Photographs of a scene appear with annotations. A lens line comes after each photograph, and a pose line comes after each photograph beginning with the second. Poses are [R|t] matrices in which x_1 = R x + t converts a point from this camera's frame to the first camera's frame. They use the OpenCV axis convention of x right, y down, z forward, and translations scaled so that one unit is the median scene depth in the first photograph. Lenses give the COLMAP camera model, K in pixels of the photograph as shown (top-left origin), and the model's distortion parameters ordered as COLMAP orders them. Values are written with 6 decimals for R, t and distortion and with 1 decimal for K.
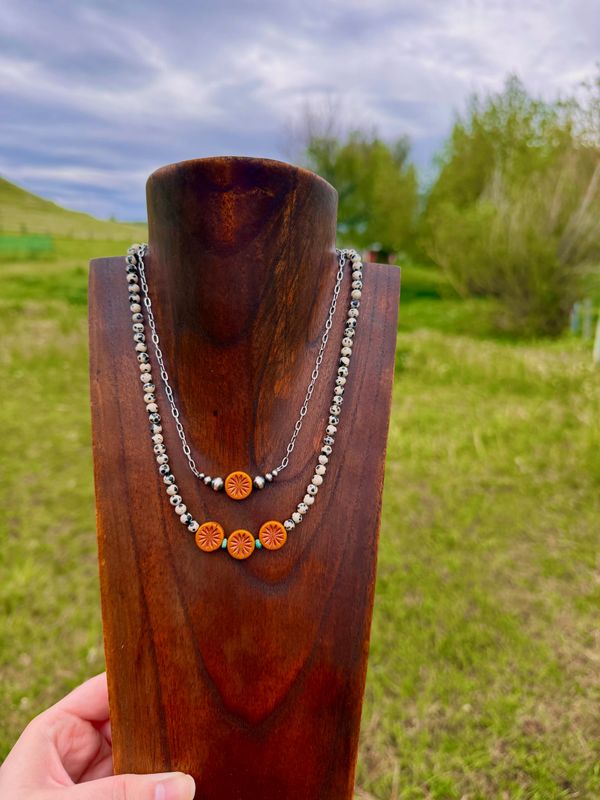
lens RADIAL K [[590.6, 0, 299.8], [0, 590.6, 404.5], [0, 0, 1]] dist [-0.021474, -0.006900]
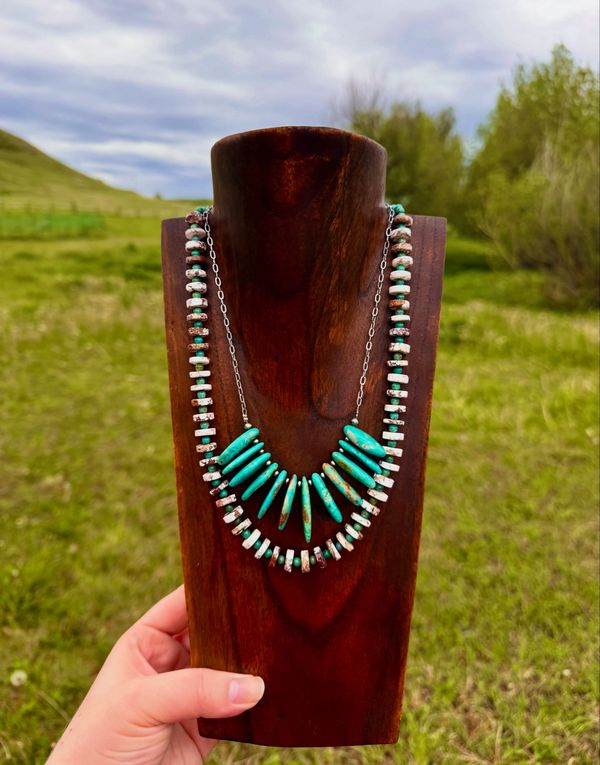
lens RADIAL K [[590.8, 0, 299.1], [0, 590.8, 368.9], [0, 0, 1]] dist [-0.031212, 0.005956]
pose [[0.997524, 0.001725, -0.070307, -0.042408], [-0.002814, 0.999878, -0.015394, 0.005235], [0.070272, 0.015554, 0.997407, -0.016022]]
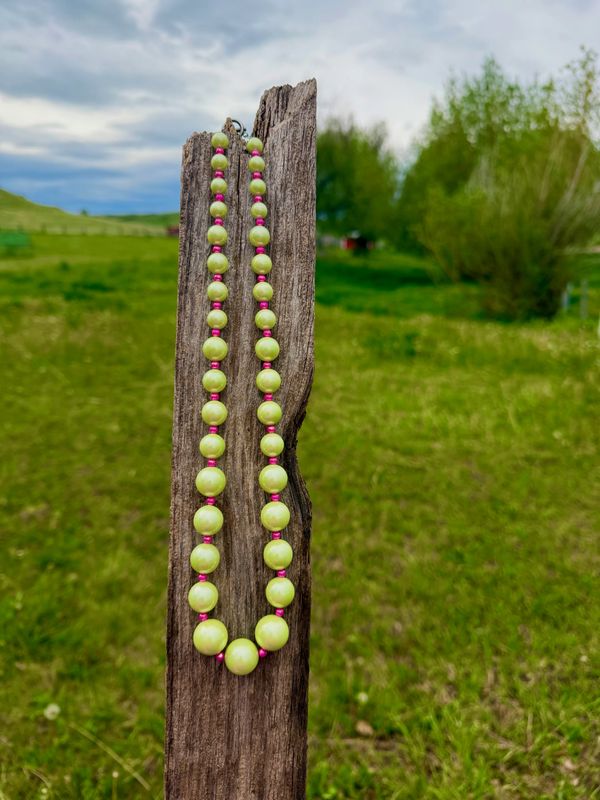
lens RADIAL K [[590.6, 0, 299.8], [0, 590.6, 404.5], [0, 0, 1]] dist [-0.021474, -0.006900]
pose [[0.998809, -0.035031, 0.033974, -0.104103], [0.034441, 0.999248, 0.017795, 0.007049], [-0.034572, -0.016604, 0.999264, -0.016857]]
